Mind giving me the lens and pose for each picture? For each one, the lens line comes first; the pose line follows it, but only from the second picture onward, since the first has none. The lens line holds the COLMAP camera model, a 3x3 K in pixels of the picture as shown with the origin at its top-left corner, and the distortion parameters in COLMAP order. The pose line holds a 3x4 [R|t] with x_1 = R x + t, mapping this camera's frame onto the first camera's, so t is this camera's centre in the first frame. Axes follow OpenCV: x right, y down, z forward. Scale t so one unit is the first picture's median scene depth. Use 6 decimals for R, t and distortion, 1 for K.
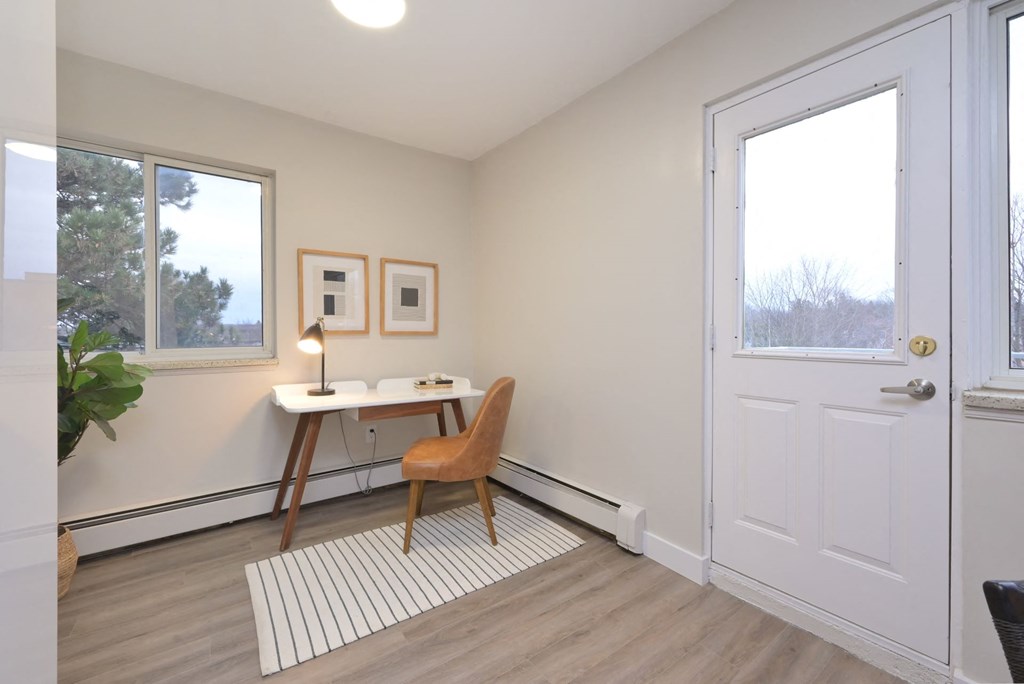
lens RADIAL K [[421.7, 0, 514.7], [0, 421.7, 338.3], [0, 0, 1]] dist [-0.001300, 0.000723]
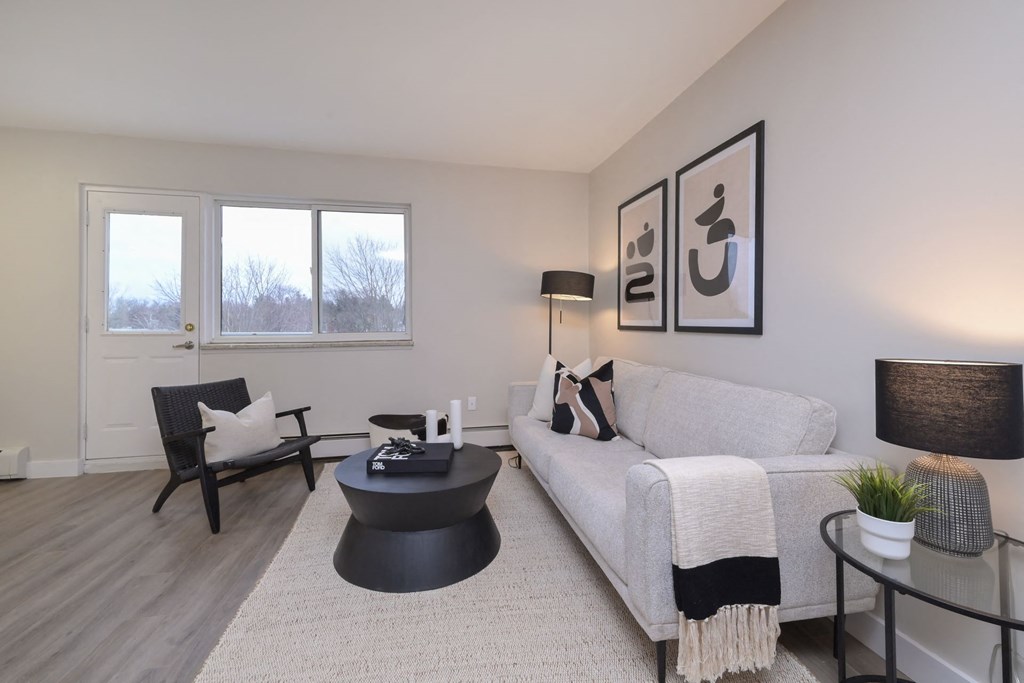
lens RADIAL K [[421.7, 0, 499.5], [0, 421.7, 324.9], [0, 0, 1]] dist [-0.001300, 0.000723]
pose [[0.426237, 0.006167, 0.904590, -0.346737], [0.013099, 0.999830, -0.012989, 0.043129], [-0.904517, 0.017386, 0.426084, -1.206710]]
